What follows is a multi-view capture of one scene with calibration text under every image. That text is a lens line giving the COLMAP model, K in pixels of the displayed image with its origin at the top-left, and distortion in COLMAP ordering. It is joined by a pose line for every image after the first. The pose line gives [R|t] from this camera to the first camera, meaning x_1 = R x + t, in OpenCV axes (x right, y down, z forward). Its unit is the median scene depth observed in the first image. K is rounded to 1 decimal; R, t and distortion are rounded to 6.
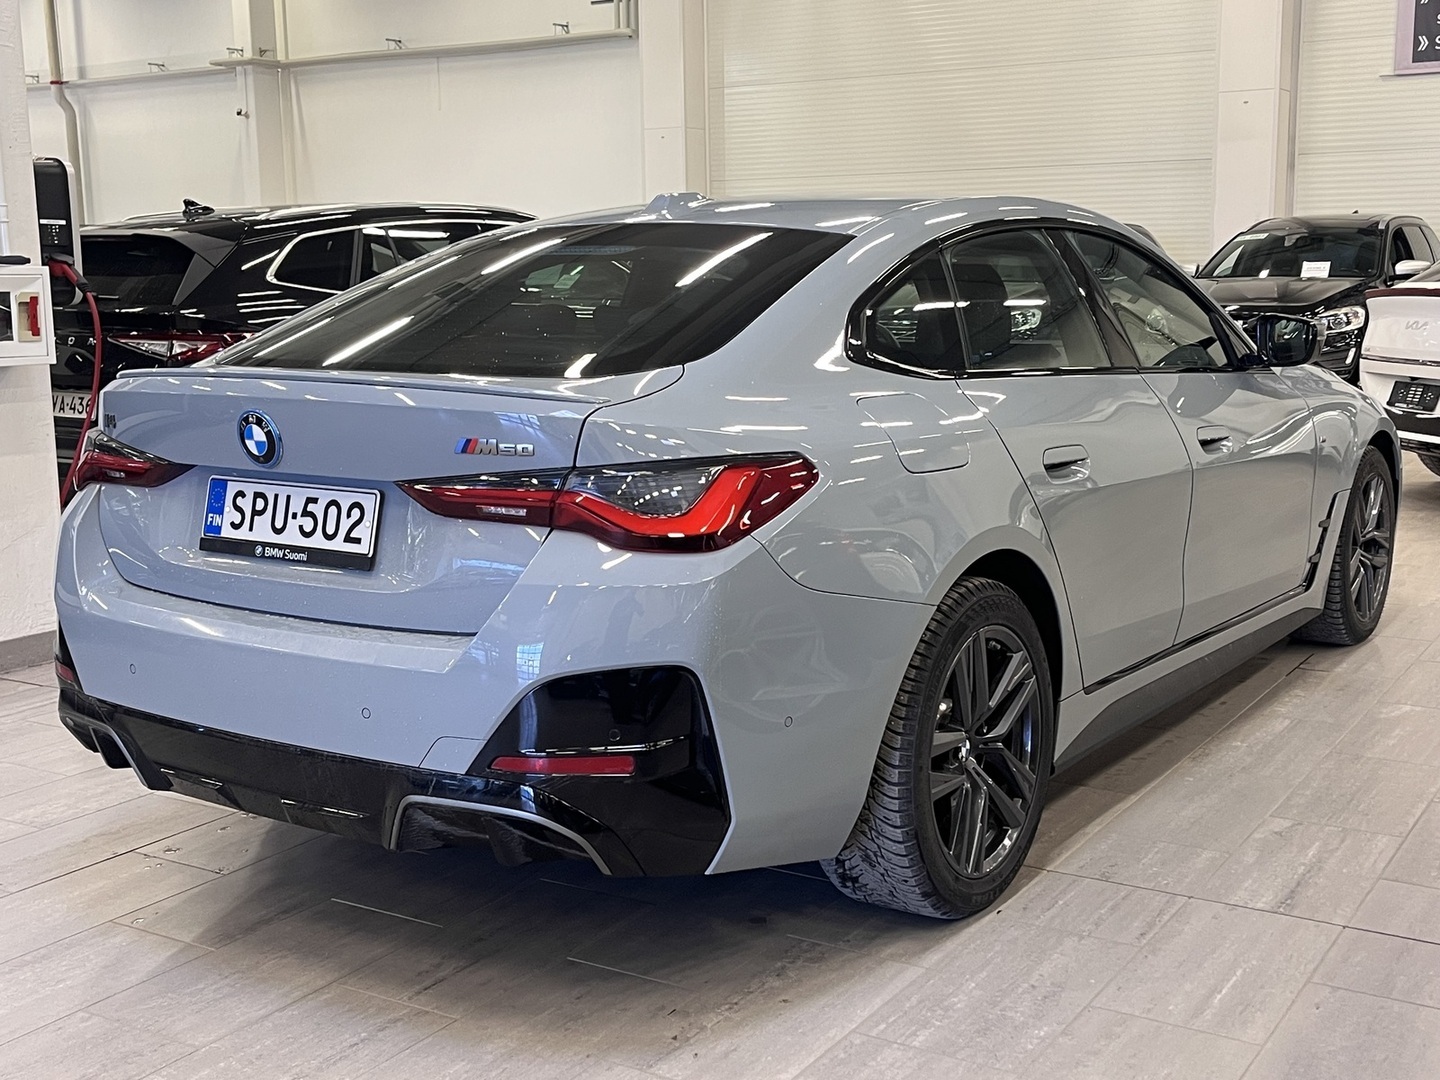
lens RADIAL K [[1704.6, 0, 720.0], [0, 1704.6, 540.0], [0, 0, 1]] dist [0.020679, 0.026107]
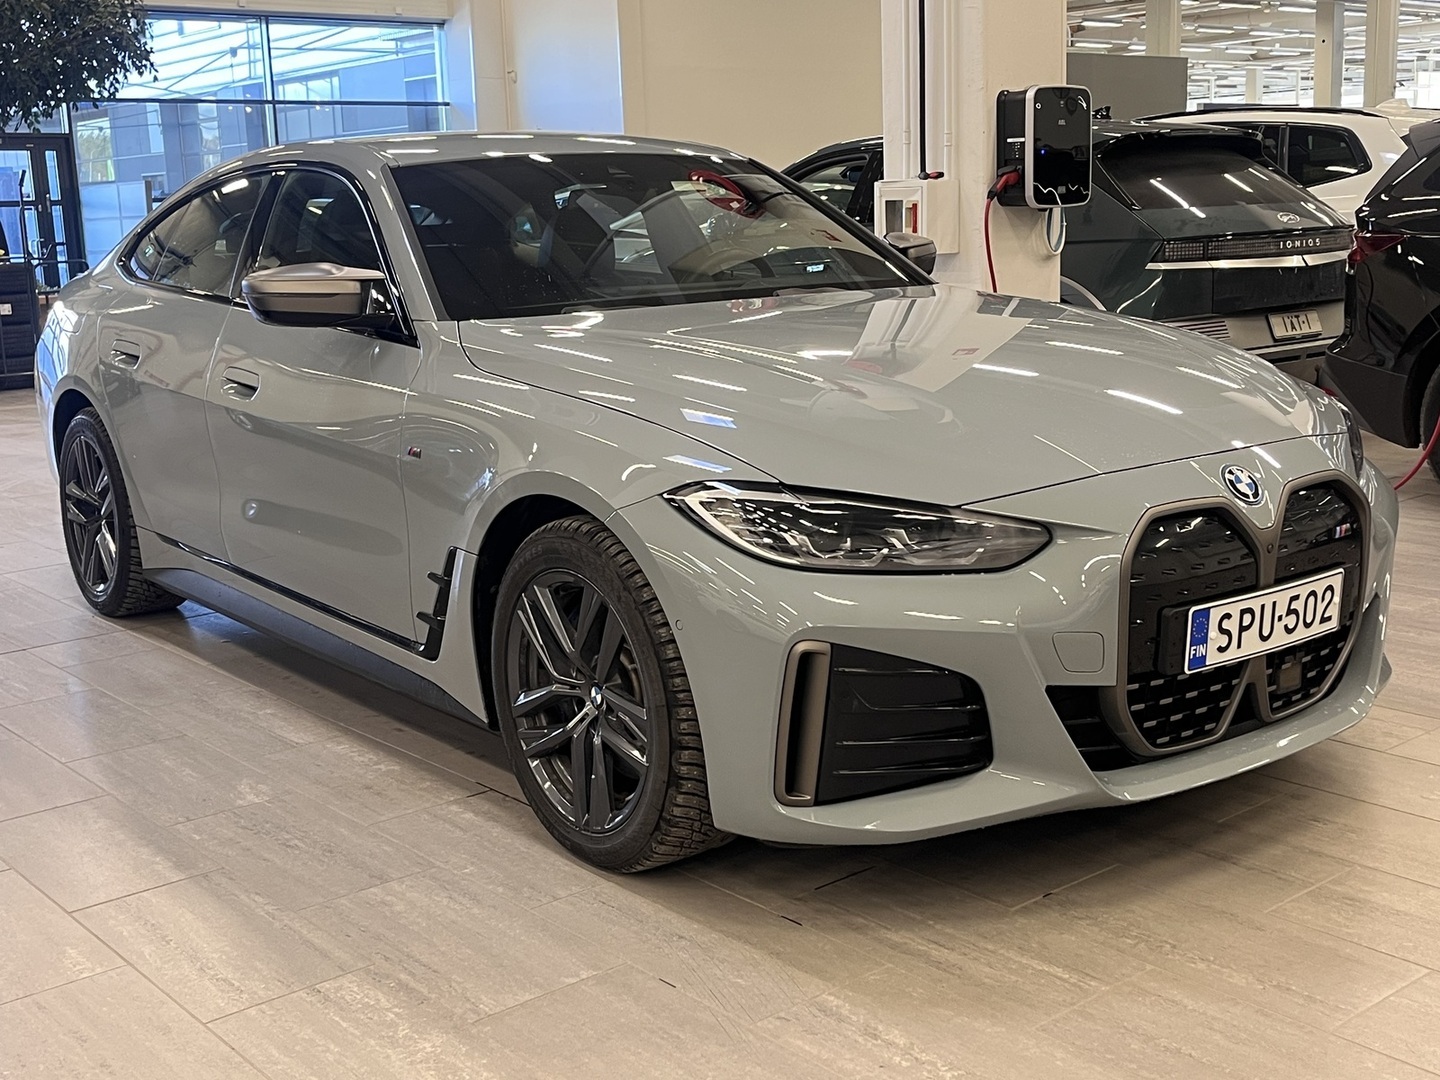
lens RADIAL K [[1704.6, 0, 720.0], [0, 1704.6, 540.0], [0, 0, 1]] dist [0.020679, 0.026107]
pose [[-0.313982, 0.198767, -0.928390, 1.560969], [-0.114514, 0.962773, 0.244857, -0.332297], [0.942498, 0.183195, -0.279531, 2.144221]]
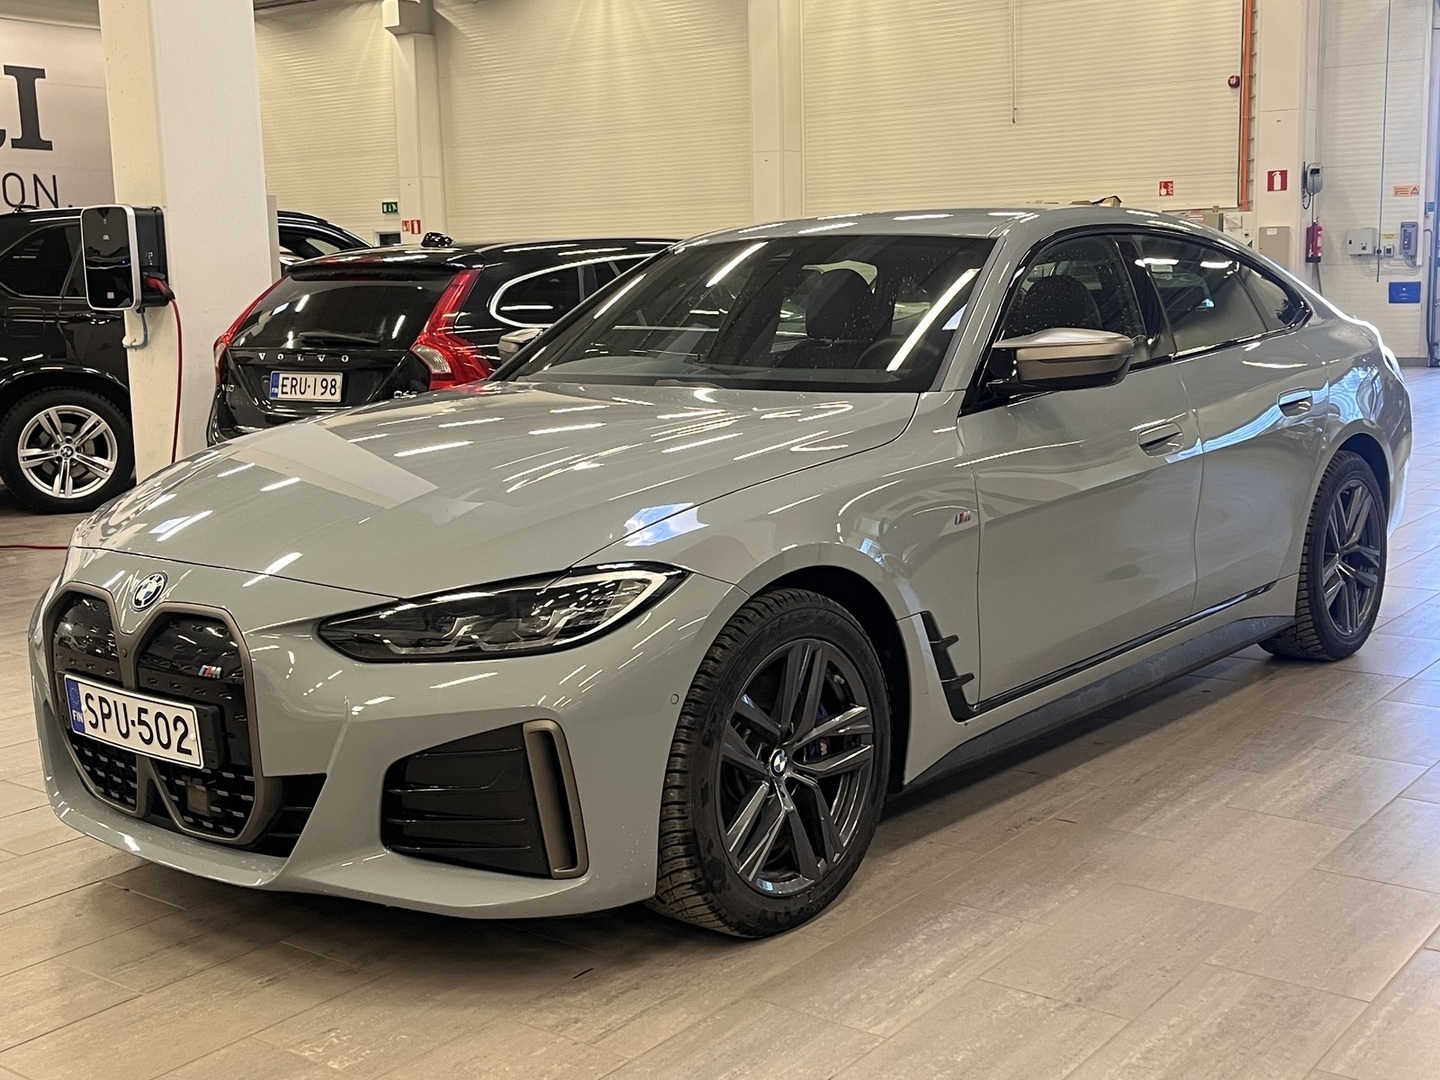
lens RADIAL K [[1704.6, 0, 720.0], [0, 1704.6, 540.0], [0, 0, 1]] dist [0.020679, 0.026107]
pose [[-0.995217, 0.010174, 0.097161, 0.095431], [0.039528, 0.951448, 0.305262, -0.495322], [-0.089338, 0.307642, -0.947299, 3.103289]]
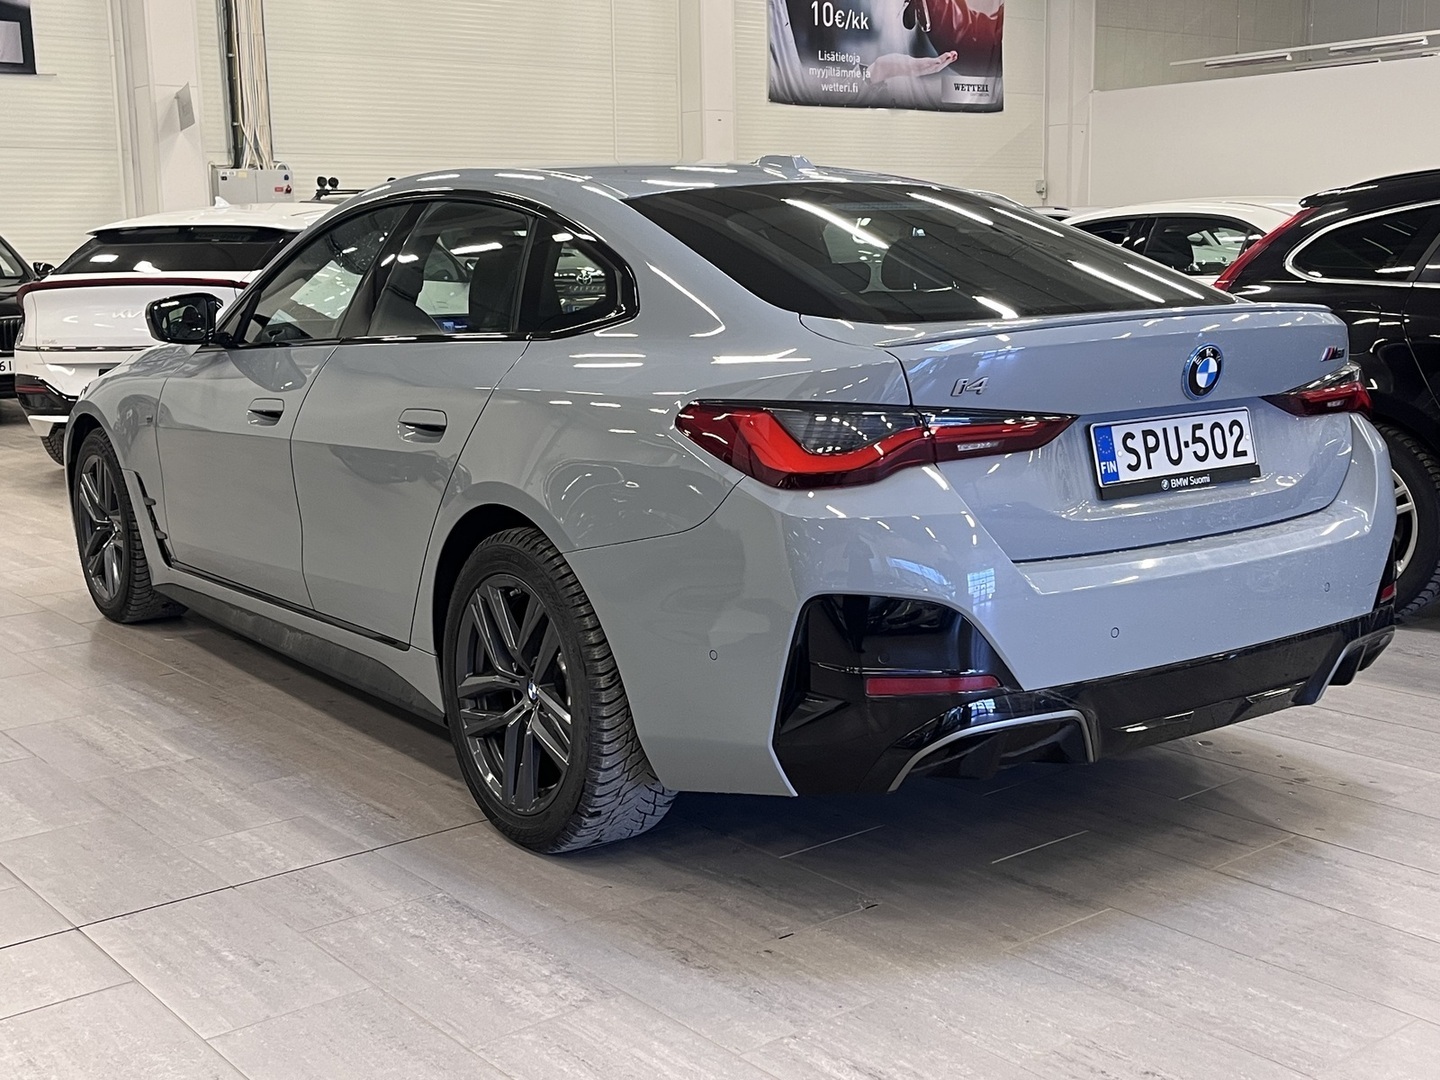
lens RADIAL K [[1704.6, 0, 720.0], [0, 1704.6, 540.0], [0, 0, 1]] dist [0.020679, 0.026107]
pose [[0.339768, -0.156500, 0.927397, -1.328798], [0.165890, 0.980571, 0.104697, -0.114078], [-0.925764, 0.118273, 0.359128, 0.885743]]
